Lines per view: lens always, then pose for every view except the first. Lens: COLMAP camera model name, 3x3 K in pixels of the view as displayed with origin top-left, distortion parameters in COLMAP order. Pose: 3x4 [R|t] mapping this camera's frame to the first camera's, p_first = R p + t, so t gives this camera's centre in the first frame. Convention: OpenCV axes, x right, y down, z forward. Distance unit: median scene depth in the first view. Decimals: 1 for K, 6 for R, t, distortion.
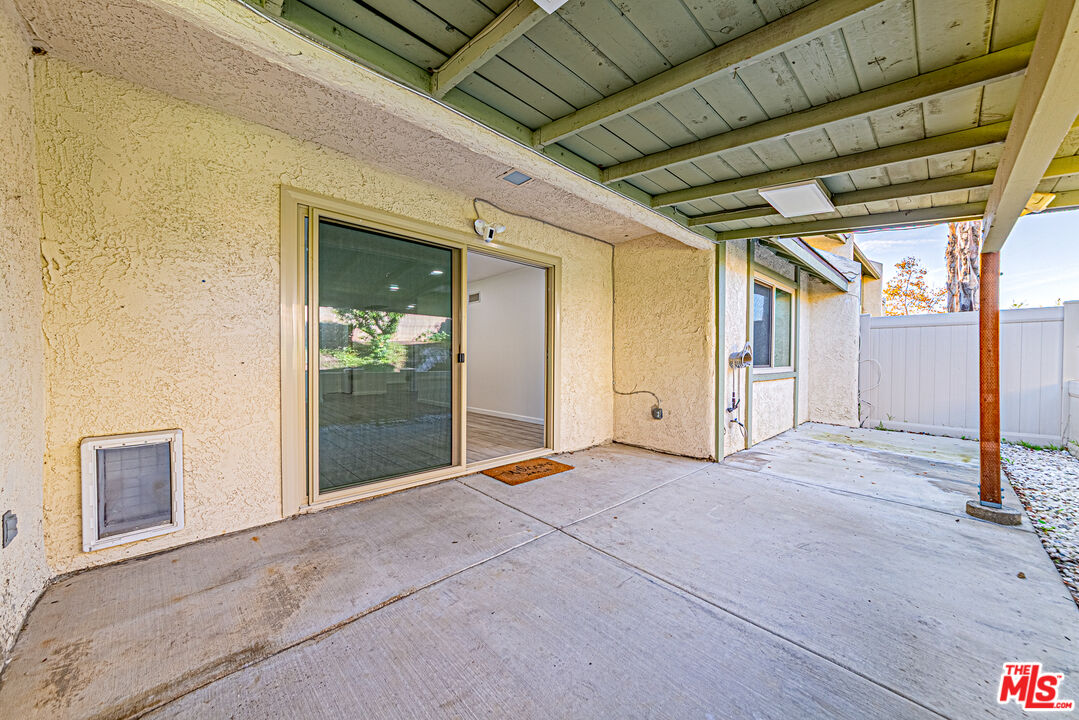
lens RADIAL K [[384.3, 0, 543.0], [0, 384.3, 366.0], [0, 0, 1]] dist [-0.001901, 0.004625]
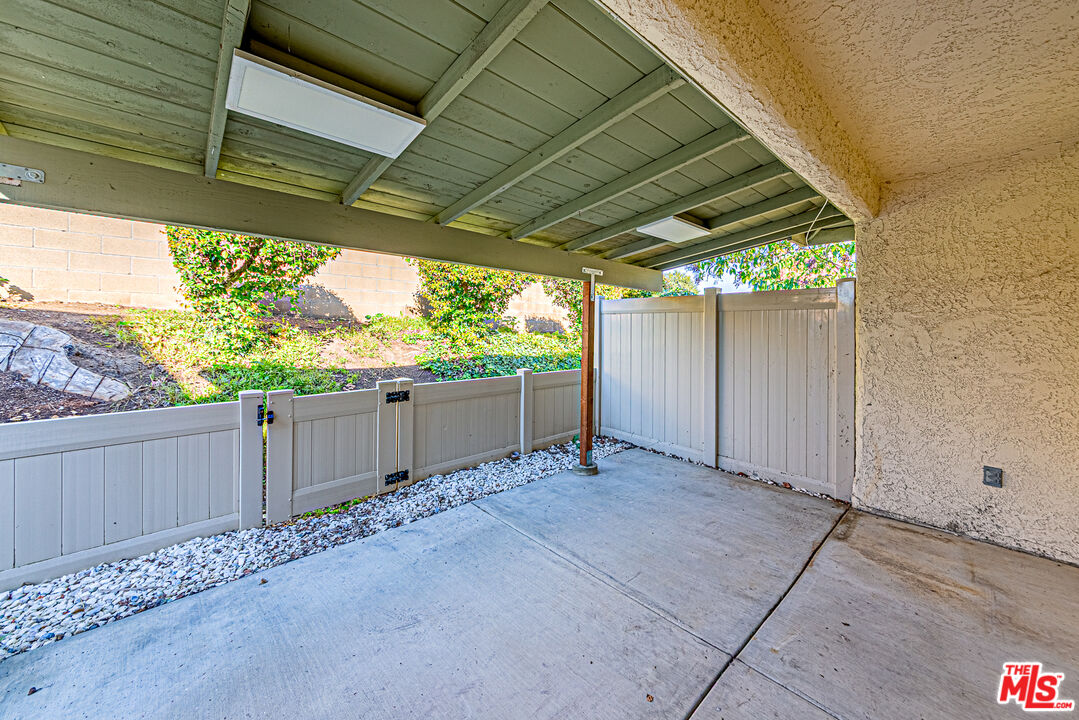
lens RADIAL K [[396.7, 0, 537.4], [0, 396.7, 329.6], [0, 0, 1]] dist [-0.000522, -0.000087]
pose [[-0.999284, -0.013042, 0.035524, 0.507229], [-0.012264, 0.999682, 0.022036, -0.217960], [-0.035800, 0.021584, -0.999126, 2.350343]]
